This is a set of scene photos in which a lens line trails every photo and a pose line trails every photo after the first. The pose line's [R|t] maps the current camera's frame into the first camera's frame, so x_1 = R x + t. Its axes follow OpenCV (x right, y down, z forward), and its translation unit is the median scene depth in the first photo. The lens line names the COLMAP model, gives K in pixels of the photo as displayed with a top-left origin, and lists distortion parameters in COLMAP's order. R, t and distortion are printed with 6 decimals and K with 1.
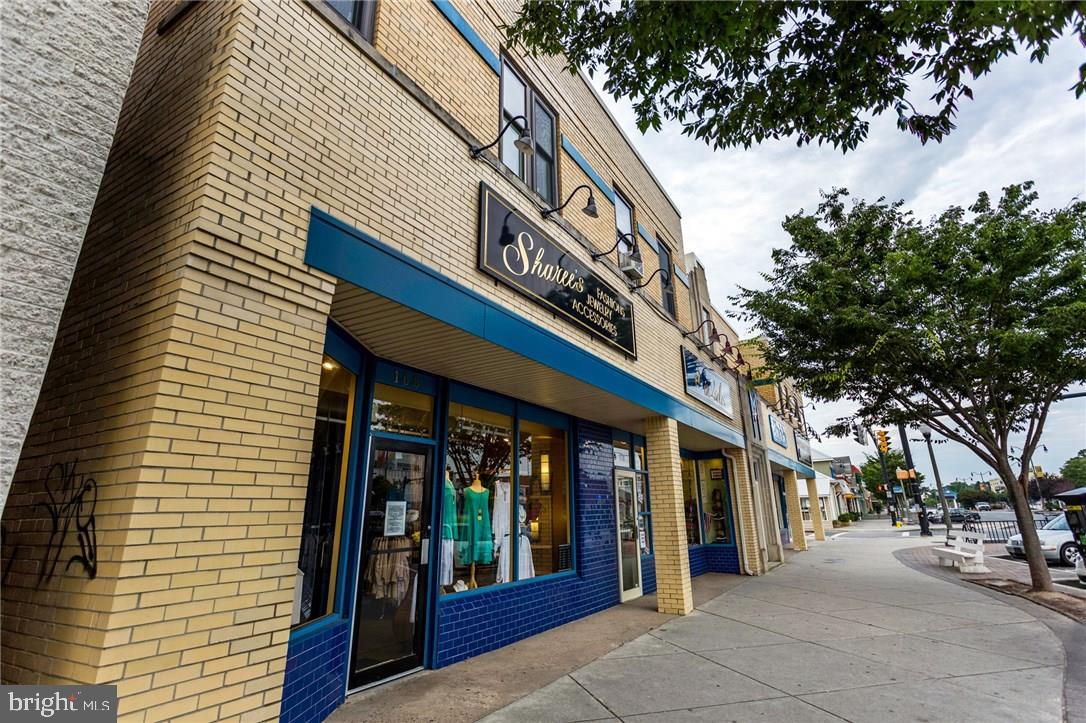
lens RADIAL K [[534.0, 0, 566.3], [0, 534.0, 342.5], [0, 0, 1]] dist [0.001922, 0.001017]
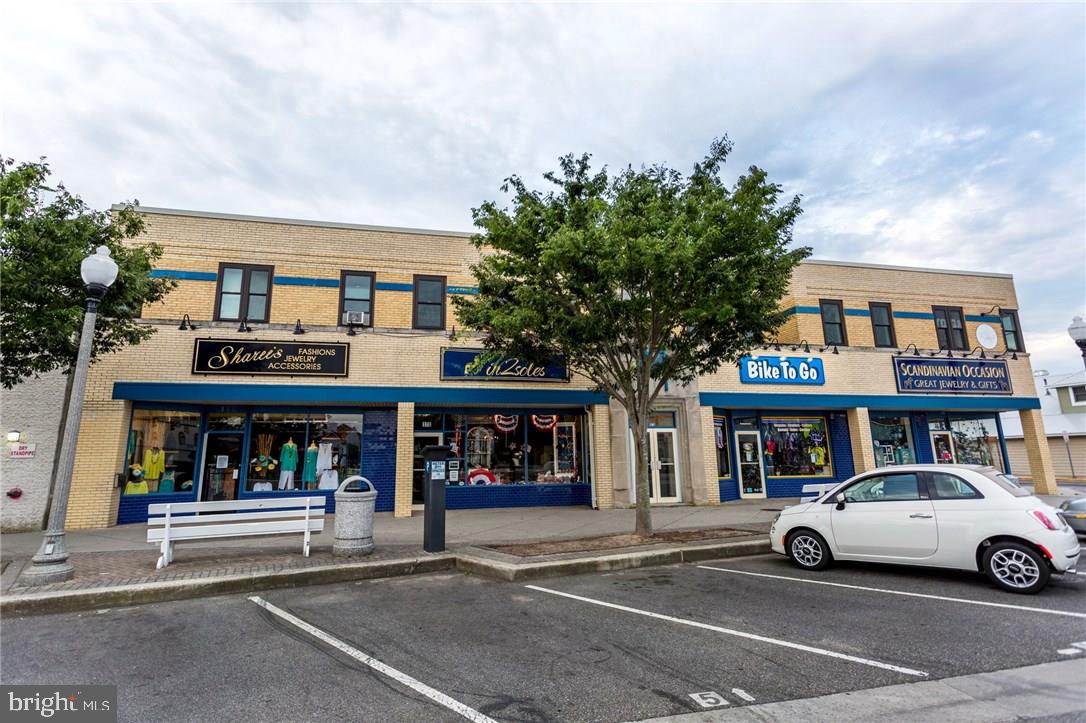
lens RADIAL K [[530.7, 0, 522.8], [0, 530.7, 350.9], [0, 0, 1]] dist [0.004786, 0.001827]
pose [[0.671464, -0.136272, -0.728400, 1.654214], [0.226405, 0.973671, 0.026550, 0.031758], [0.705604, -0.182741, 0.684638, 0.196313]]
